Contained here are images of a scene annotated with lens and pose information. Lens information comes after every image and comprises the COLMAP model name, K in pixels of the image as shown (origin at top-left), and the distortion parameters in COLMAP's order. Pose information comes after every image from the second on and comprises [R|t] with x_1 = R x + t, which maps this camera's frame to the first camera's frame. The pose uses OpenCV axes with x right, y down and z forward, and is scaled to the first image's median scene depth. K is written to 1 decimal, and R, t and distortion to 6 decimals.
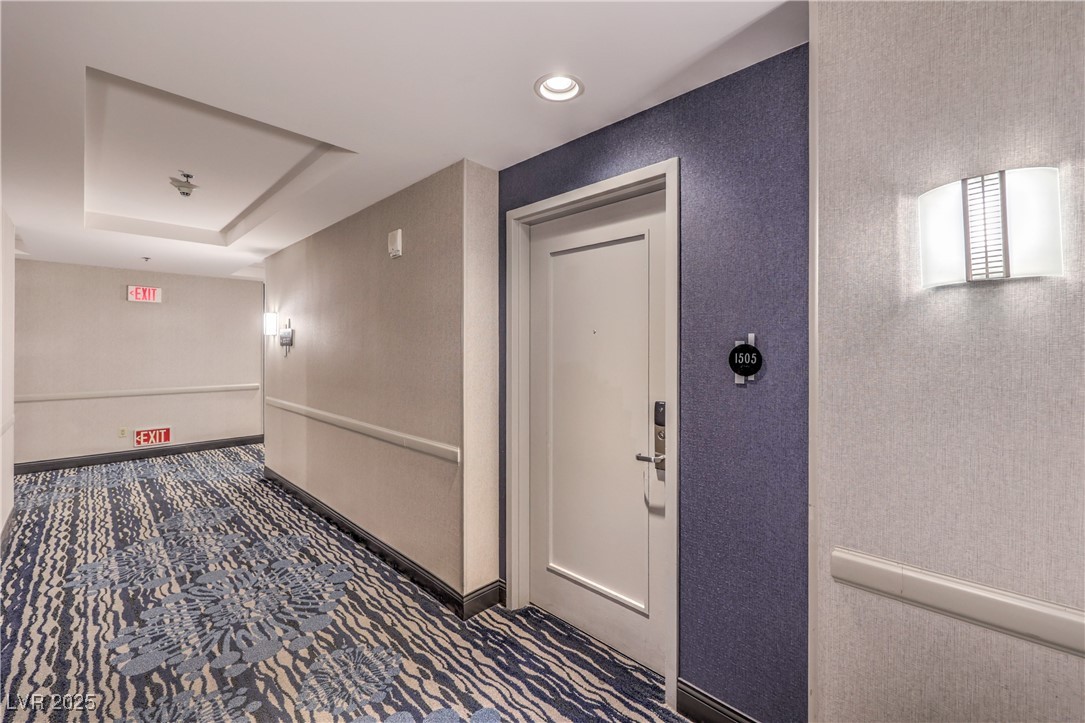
lens RADIAL K [[438.6, 0, 543.3], [0, 438.6, 351.1], [0, 0, 1]] dist [-0.006871, -0.000399]
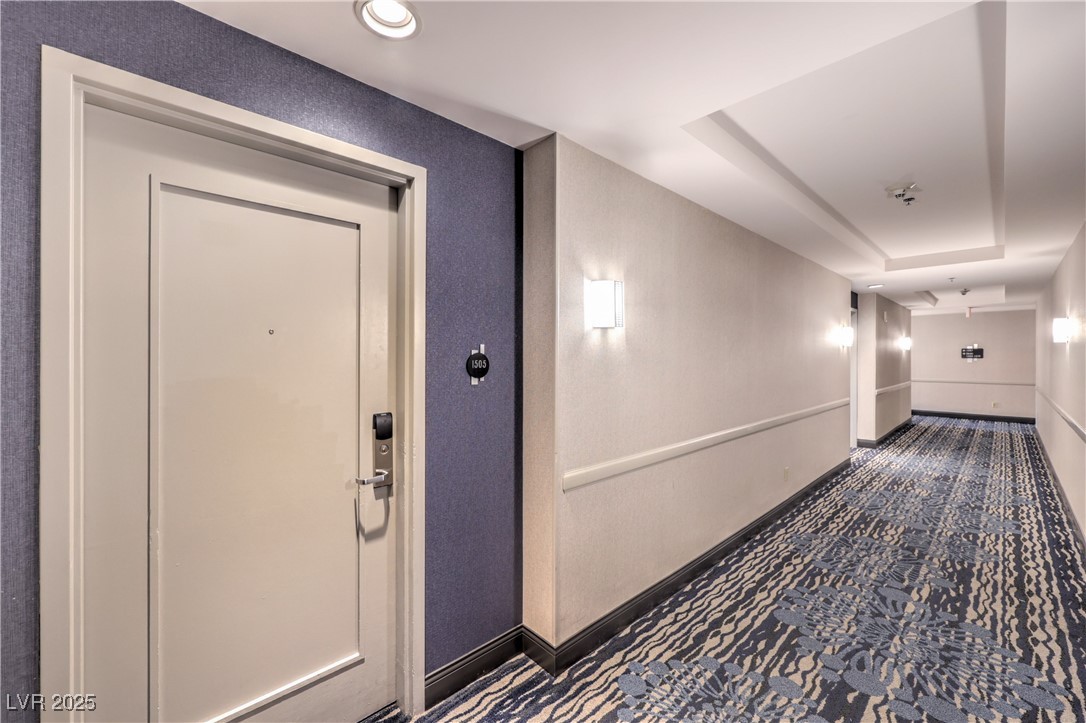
lens RADIAL K [[439.0, 0, 545.4], [0, 439.0, 360.6], [0, 0, 1]] dist [-0.006871, -0.000399]
pose [[0.046677, -0.010395, 0.998856, -1.271846], [0.003506, 0.999941, 0.010242, -0.009652], [-0.998904, 0.003024, 0.046711, 1.217165]]
